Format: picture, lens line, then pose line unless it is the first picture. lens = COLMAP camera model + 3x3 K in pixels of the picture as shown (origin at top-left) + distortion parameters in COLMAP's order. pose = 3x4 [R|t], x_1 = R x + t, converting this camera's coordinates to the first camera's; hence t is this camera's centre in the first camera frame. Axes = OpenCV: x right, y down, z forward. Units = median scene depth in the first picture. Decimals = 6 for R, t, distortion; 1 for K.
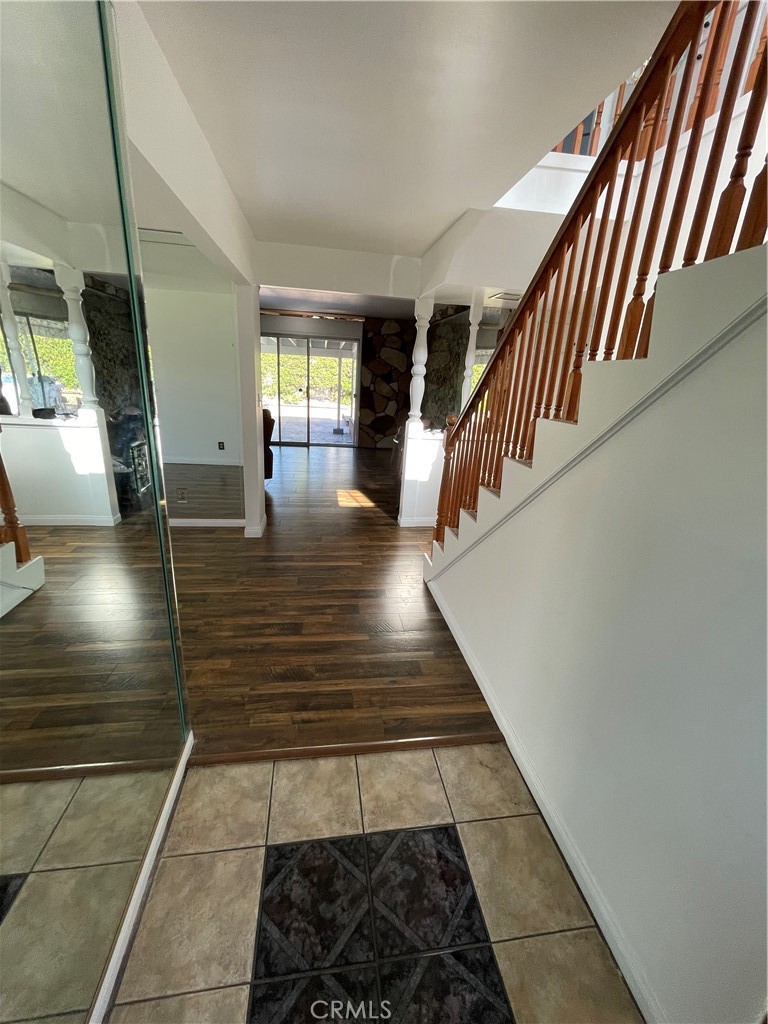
lens RADIAL K [[414.8, 0, 381.0], [0, 414.8, 508.7], [0, 0, 1]] dist [-0.002161, -0.000359]
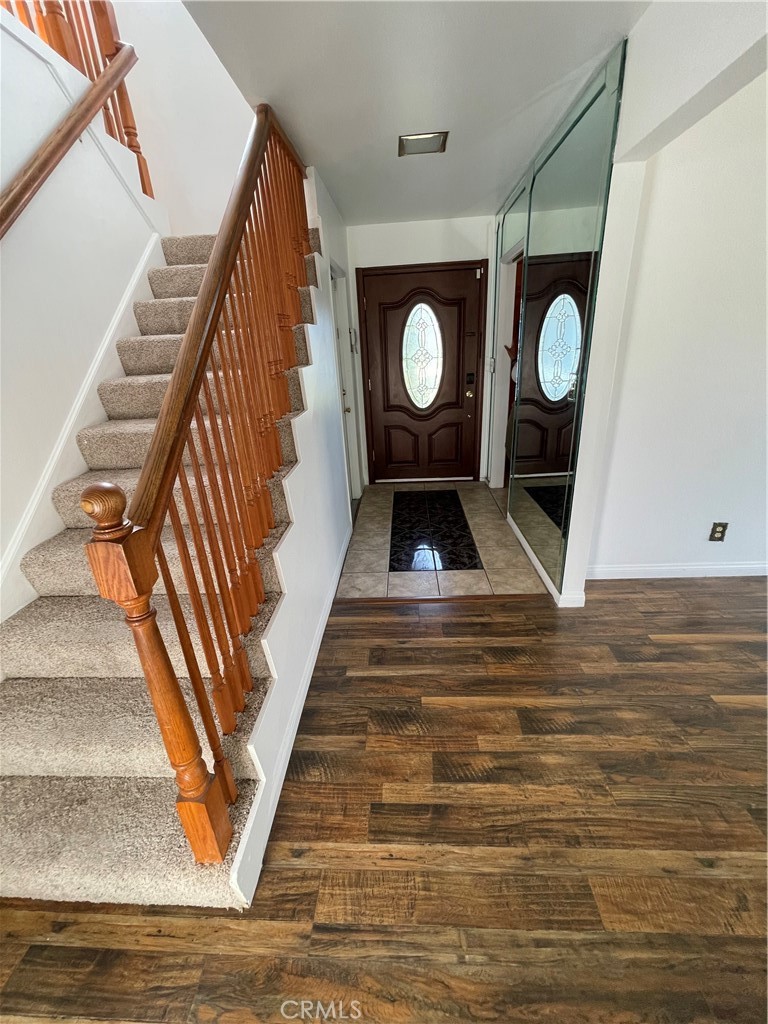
lens RADIAL K [[414.8, 0, 378.8], [0, 414.8, 507.8], [0, 0, 1]] dist [-0.002161, -0.000359]
pose [[-0.980520, -0.077651, 0.180417, -0.067657], [0.058393, 0.761767, 0.645214, -0.472161], [-0.187537, 0.643180, -0.742394, 1.474345]]
